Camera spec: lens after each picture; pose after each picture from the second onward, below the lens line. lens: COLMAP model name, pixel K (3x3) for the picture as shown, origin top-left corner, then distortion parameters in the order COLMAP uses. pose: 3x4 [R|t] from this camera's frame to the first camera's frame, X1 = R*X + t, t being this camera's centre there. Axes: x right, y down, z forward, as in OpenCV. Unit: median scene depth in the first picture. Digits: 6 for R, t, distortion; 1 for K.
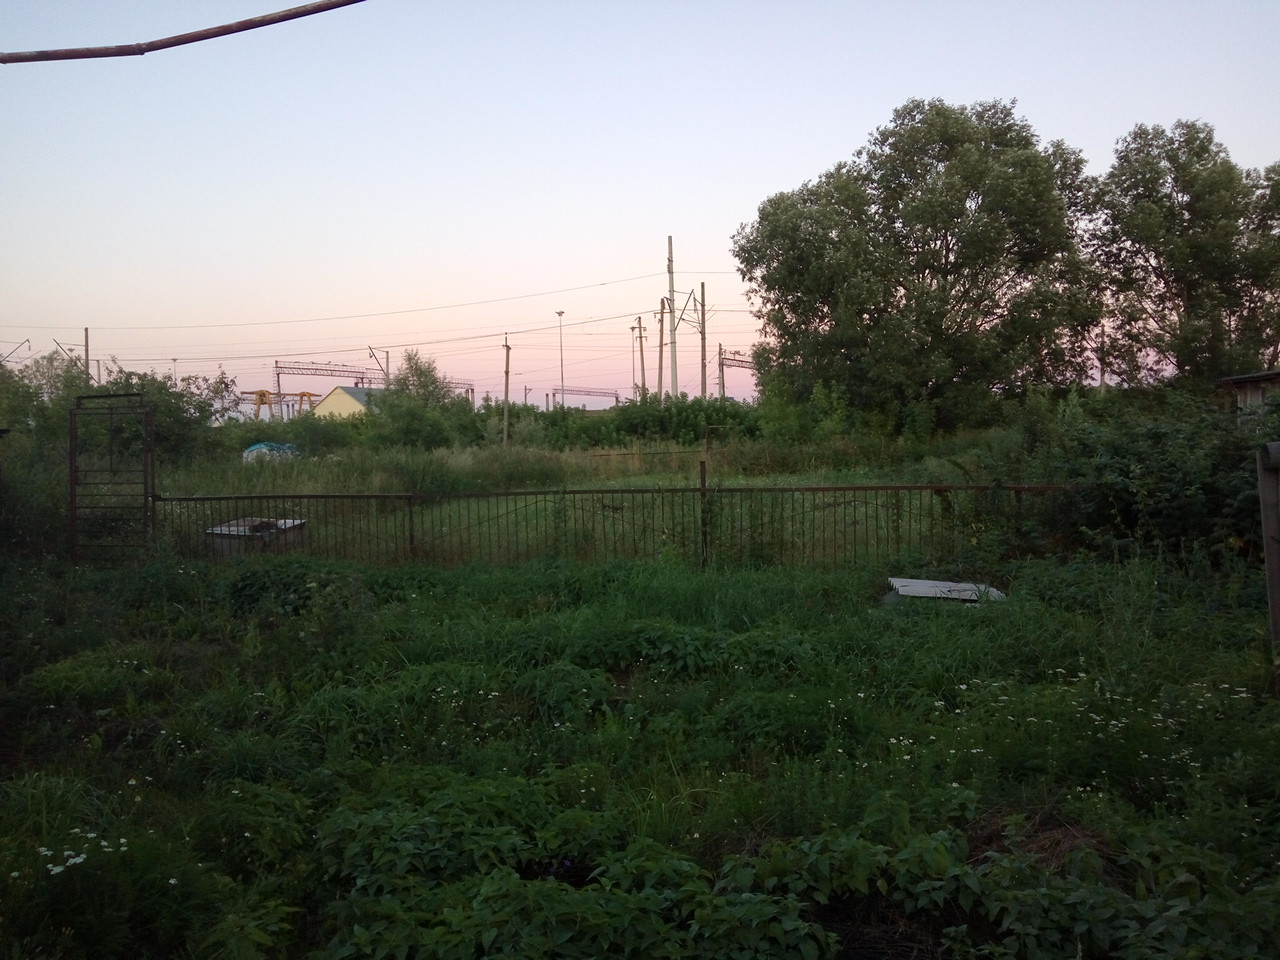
lens RADIAL K [[1026.1, 0, 639.9], [0, 1026.1, 482.1], [0, 0, 1]] dist [0.079239, -0.087669]
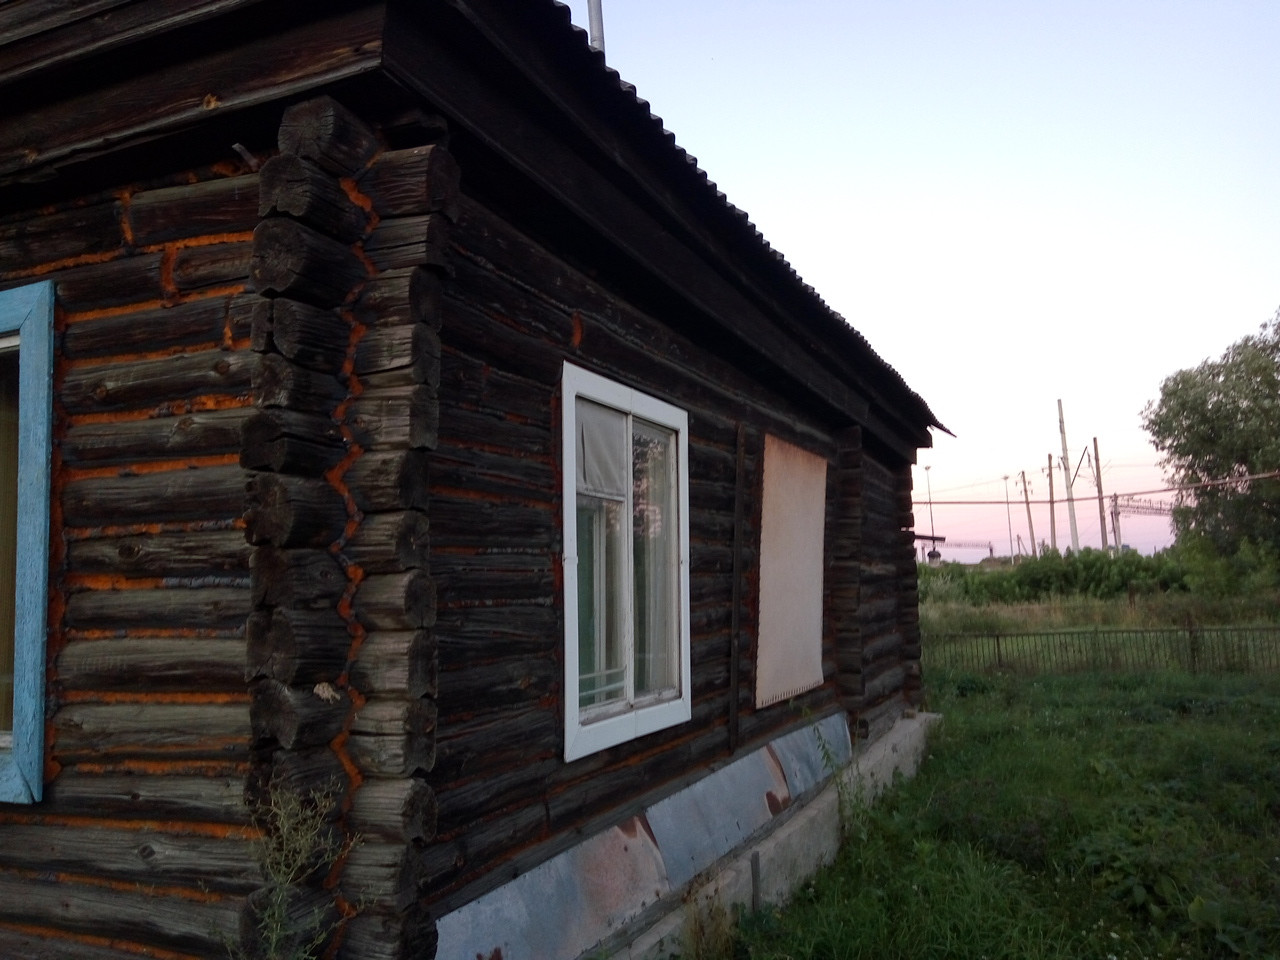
lens RADIAL K [[1026.1, 0, 639.0], [0, 1026.1, 475.0], [0, 0, 1]] dist [0.079239, -0.087669]
pose [[0.940877, -0.060455, -0.333309, -0.048949], [0.007216, 0.987300, -0.158704, 0.005565], [0.338670, 0.146916, 0.929364, -0.220230]]
